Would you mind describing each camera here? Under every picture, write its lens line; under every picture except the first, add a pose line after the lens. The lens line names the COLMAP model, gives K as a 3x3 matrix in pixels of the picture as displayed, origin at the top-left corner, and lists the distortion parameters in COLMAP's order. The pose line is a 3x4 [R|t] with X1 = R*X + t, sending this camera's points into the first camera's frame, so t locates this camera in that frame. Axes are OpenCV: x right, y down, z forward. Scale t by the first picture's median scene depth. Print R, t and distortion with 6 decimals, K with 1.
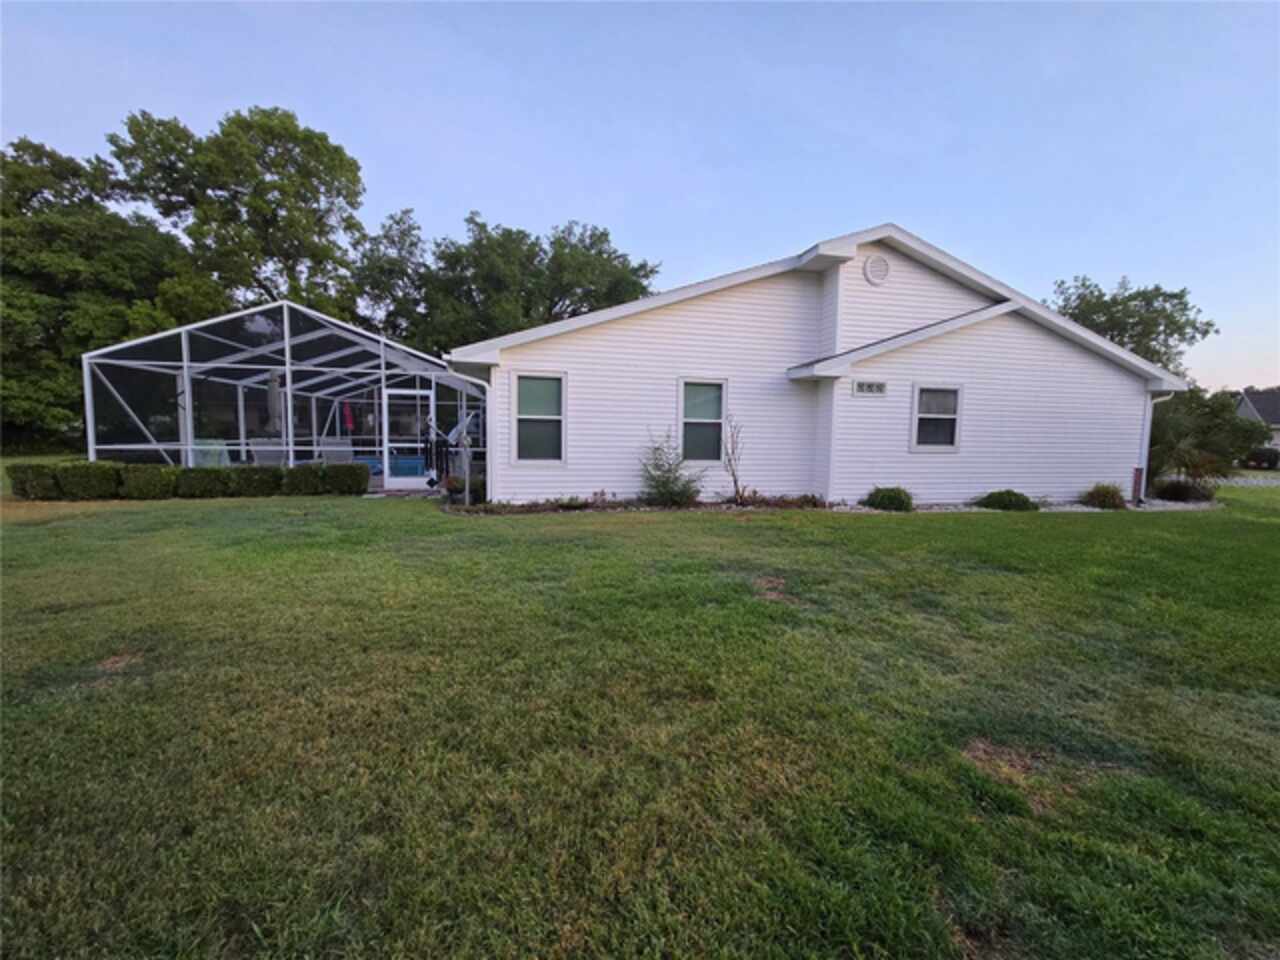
lens RADIAL K [[525.3, 0, 640.0], [0, 525.3, 480.0], [0, 0, 1]] dist [-0.002381, 0.000356]
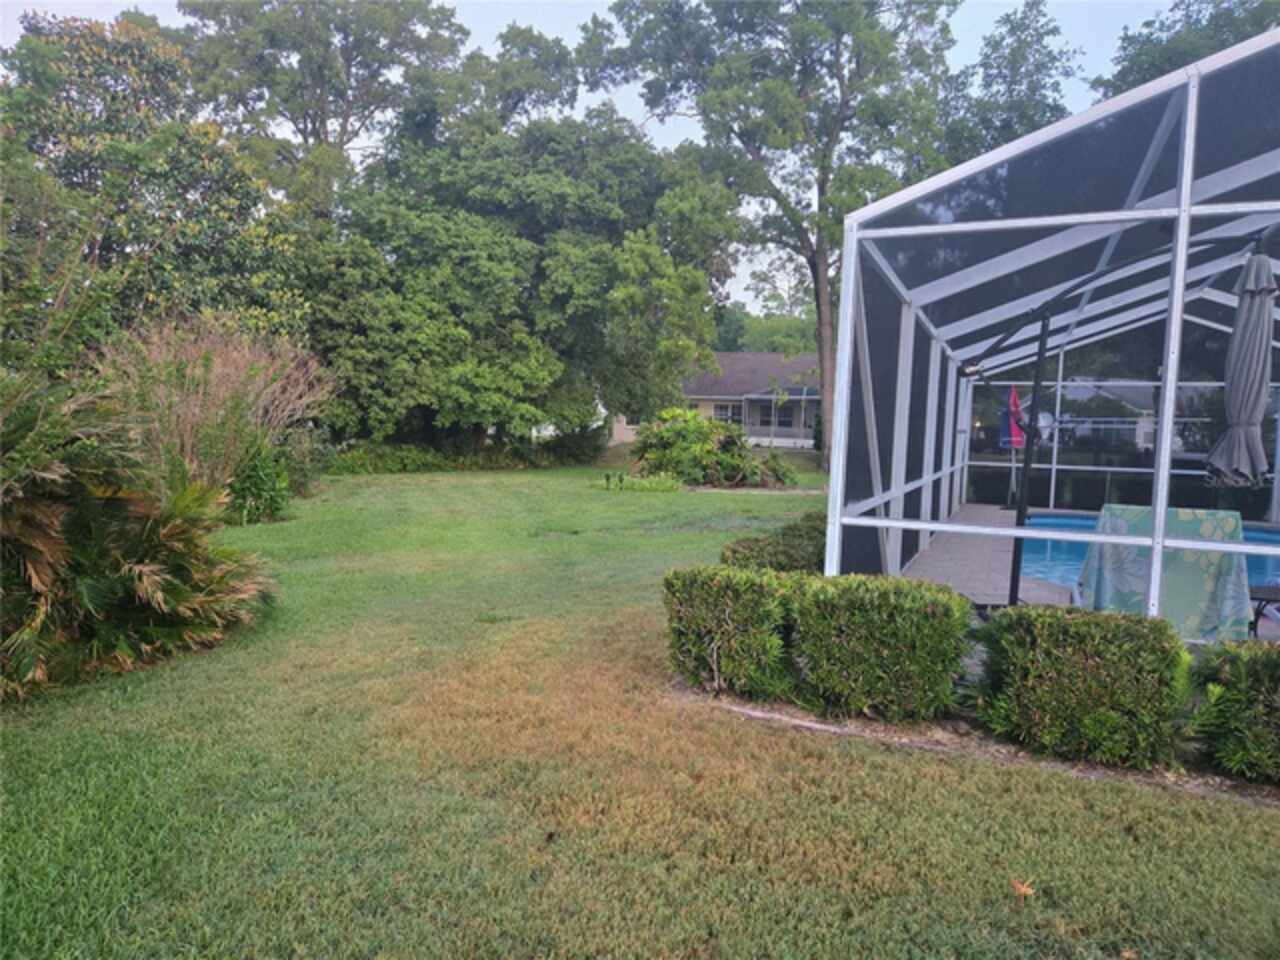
lens RADIAL K [[839.1, 0, 640.0], [0, 839.1, 480.0], [0, 0, 1]] dist [0.075701, -0.001477]
pose [[0.805513, 0.047318, -0.590686, -0.341535], [-0.074552, 0.996979, -0.021800, -0.026495], [0.587870, 0.061597, 0.806607, 0.214522]]
